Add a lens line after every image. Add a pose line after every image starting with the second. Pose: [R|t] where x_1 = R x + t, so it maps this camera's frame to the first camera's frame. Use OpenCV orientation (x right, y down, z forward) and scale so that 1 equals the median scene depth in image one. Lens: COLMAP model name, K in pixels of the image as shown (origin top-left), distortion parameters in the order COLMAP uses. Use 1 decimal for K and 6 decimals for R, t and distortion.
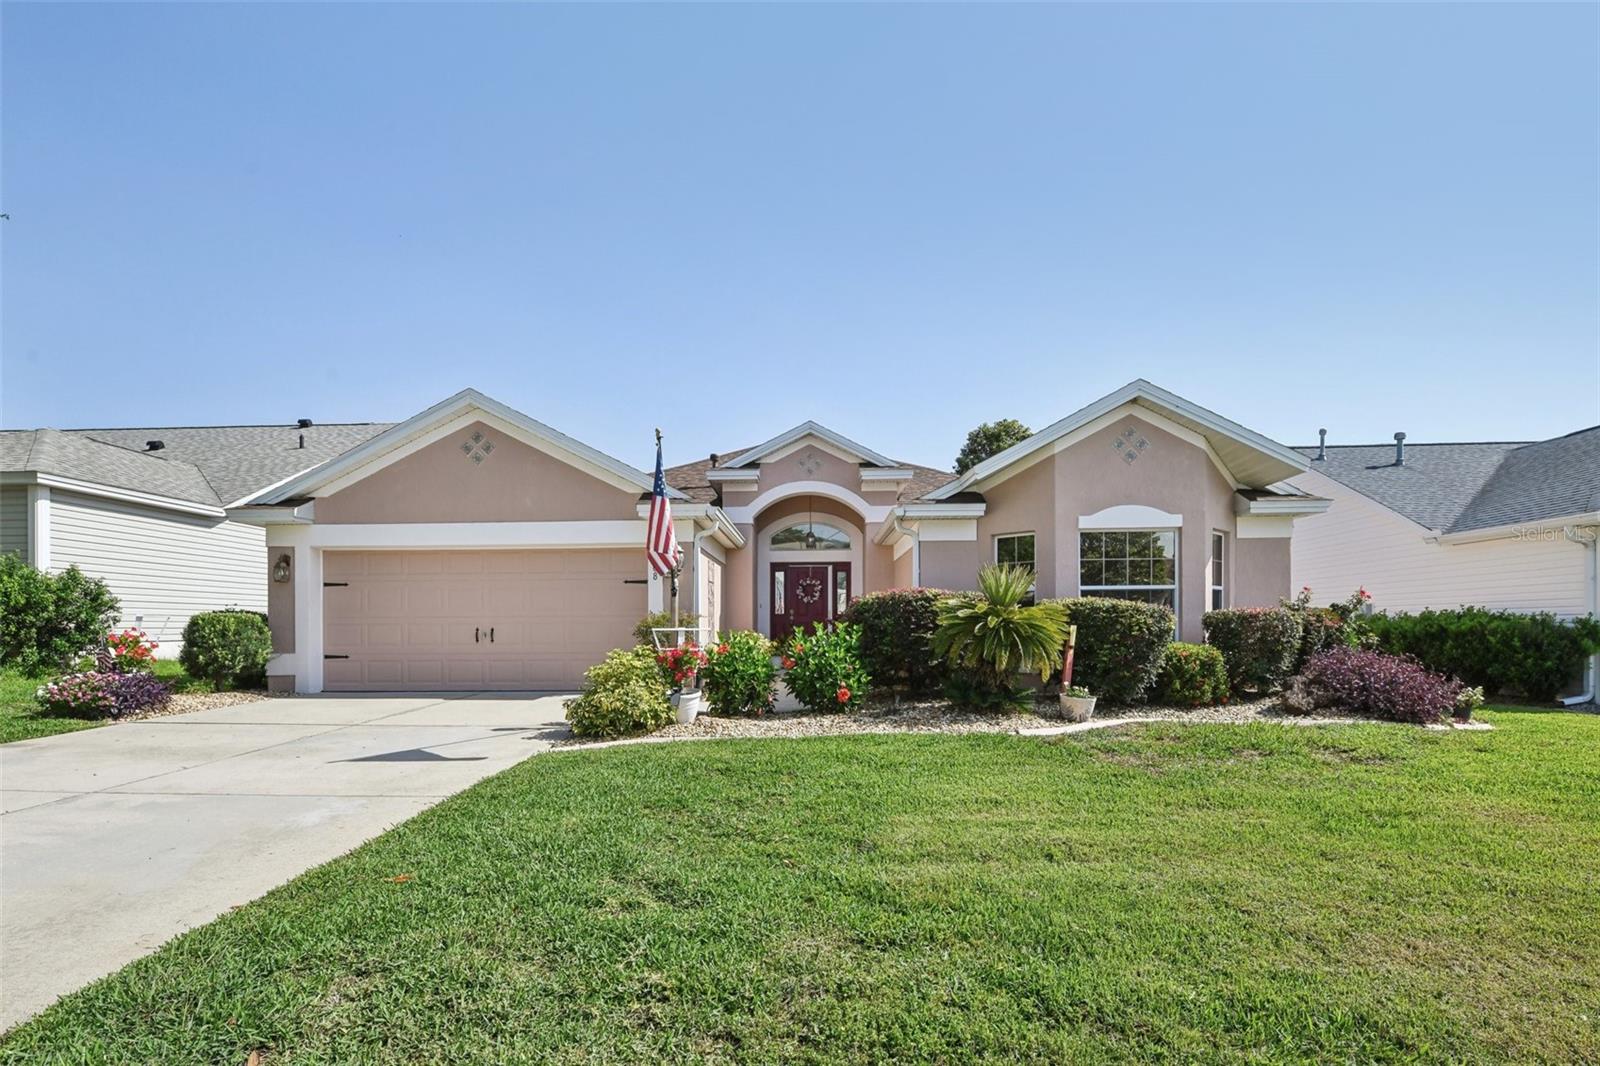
lens RADIAL K [[719.7, 0, 791.7], [0, 719.7, 605.1], [0, 0, 1]] dist [-0.008111, -0.000404]
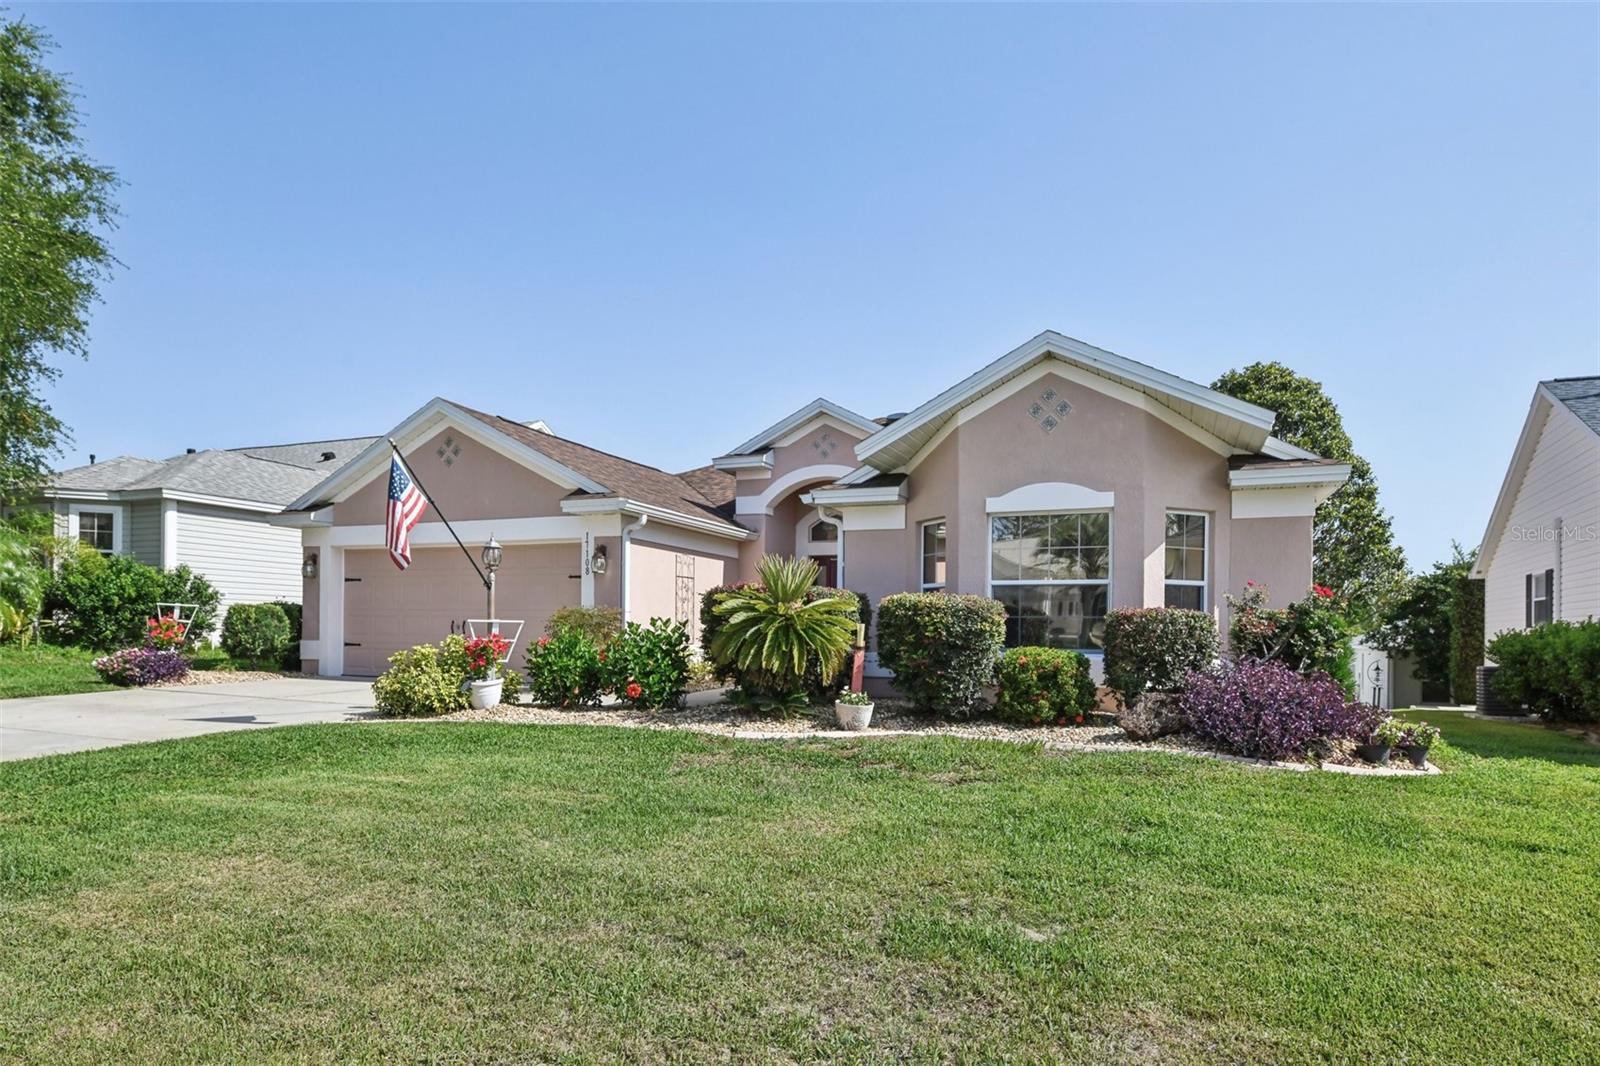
lens RADIAL K [[858.1, 0, 819.3], [0, 858.1, 608.3], [0, 0, 1]] dist [-0.001998, -0.000207]
pose [[0.942507, 0.010136, -0.334034, 0.510089], [-0.009127, 0.999948, 0.004591, 0.003144], [0.334063, -0.001278, 0.942550, -0.018348]]
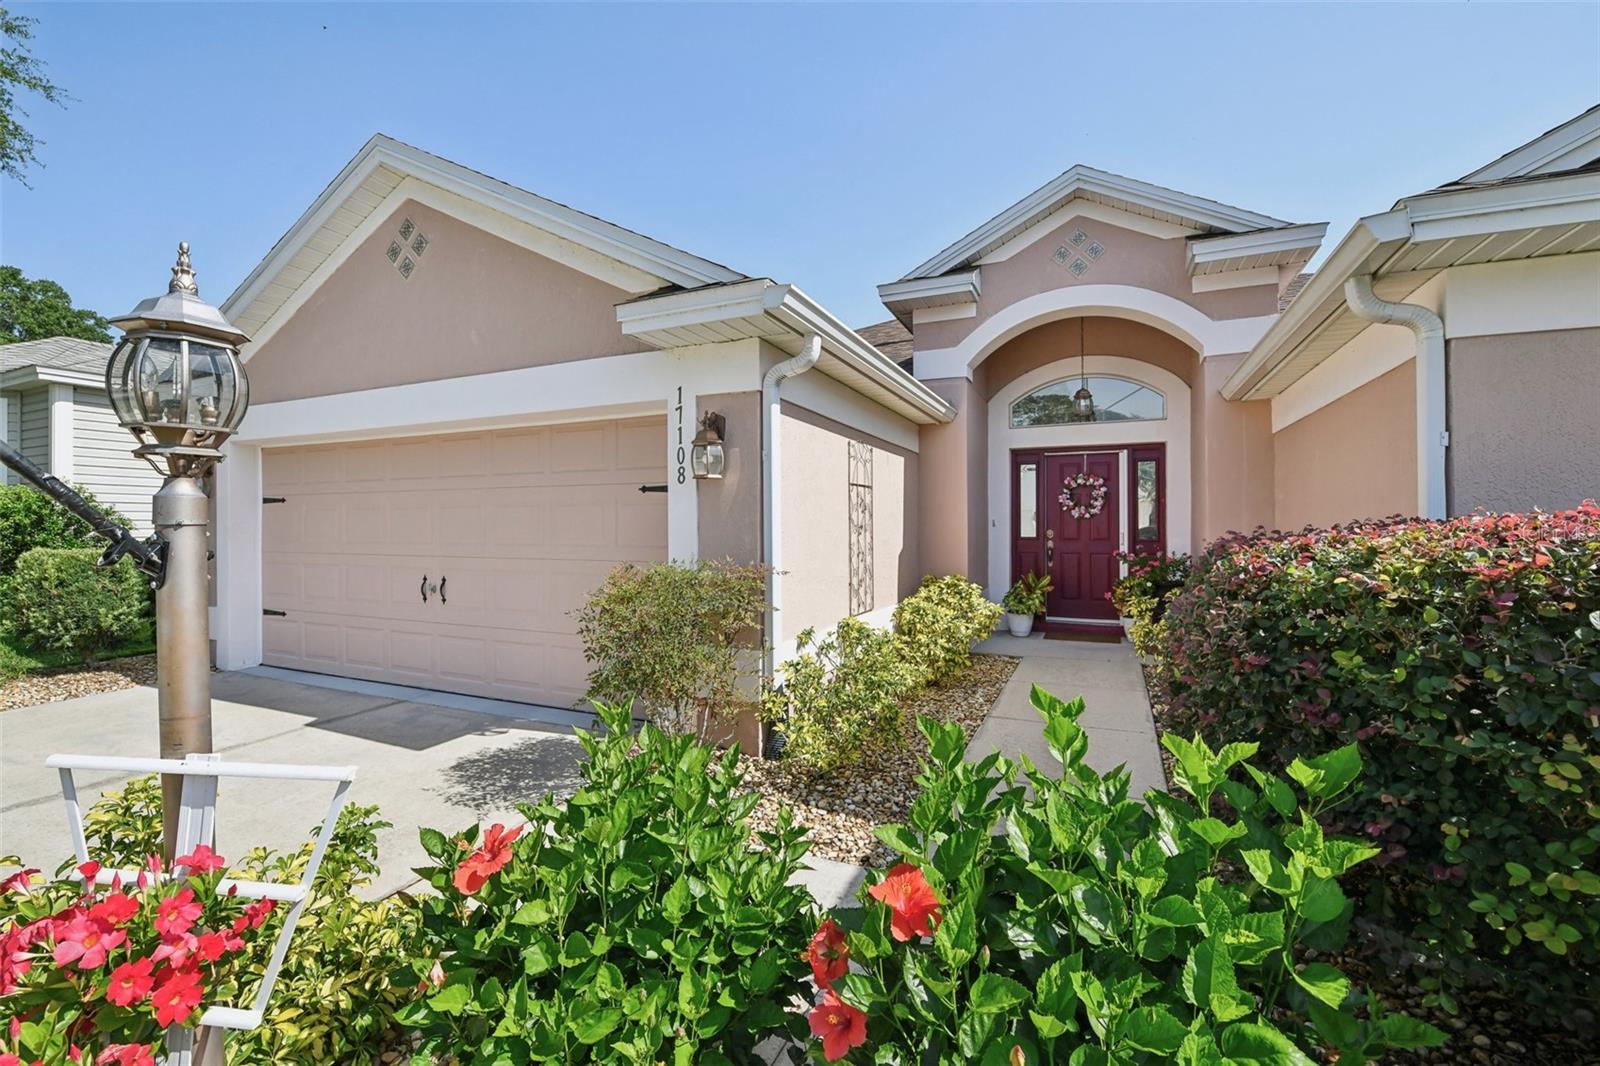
lens RADIAL K [[667.9, 0, 806.0], [0, 667.9, 512.6], [0, 0, 1]] dist [-0.012253, -0.000984]
pose [[0.924463, -0.003006, -0.381259, 0.034362], [0.006888, 0.999937, 0.008817, -0.020427], [0.381209, -0.010777, 0.924426, 0.648038]]
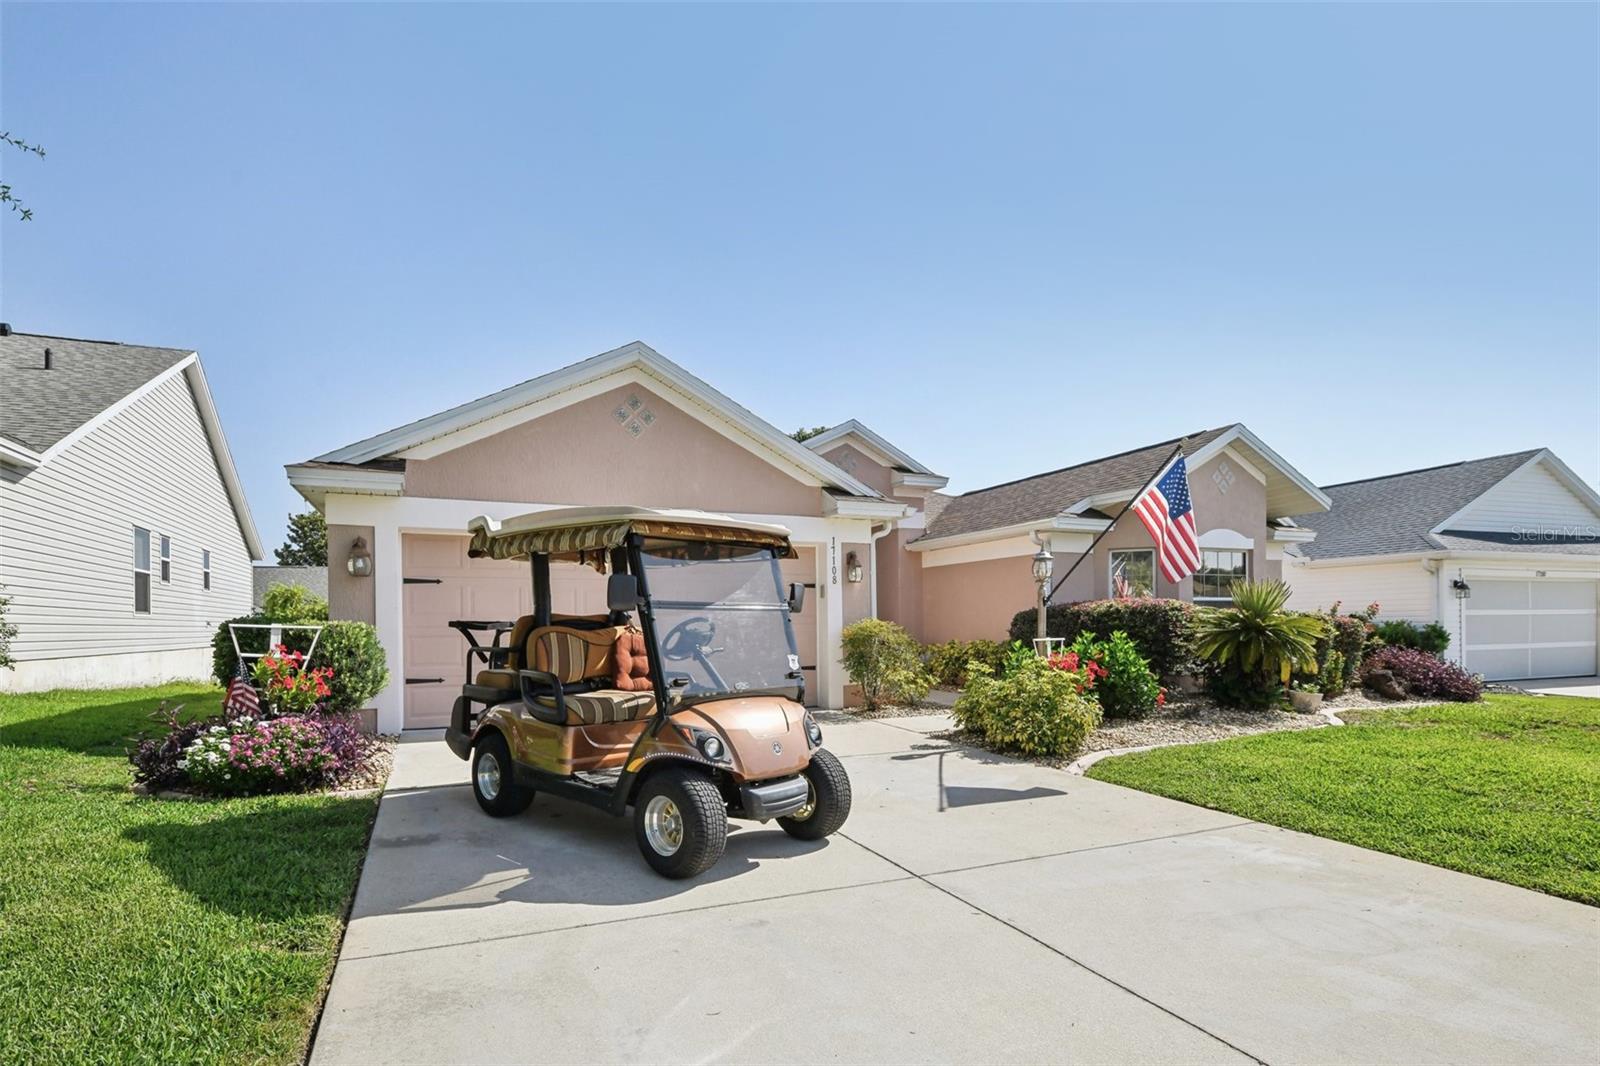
lens RADIAL K [[758.7, 0, 770.2], [0, 758.7, 603.8], [0, 0, 1]] dist [-0.003754, -0.000260]
pose [[0.913286, 0.009093, 0.407217, -0.643154], [-0.007604, 0.999957, -0.005274, -0.004532], [-0.407248, 0.001720, 0.913316, 0.161296]]
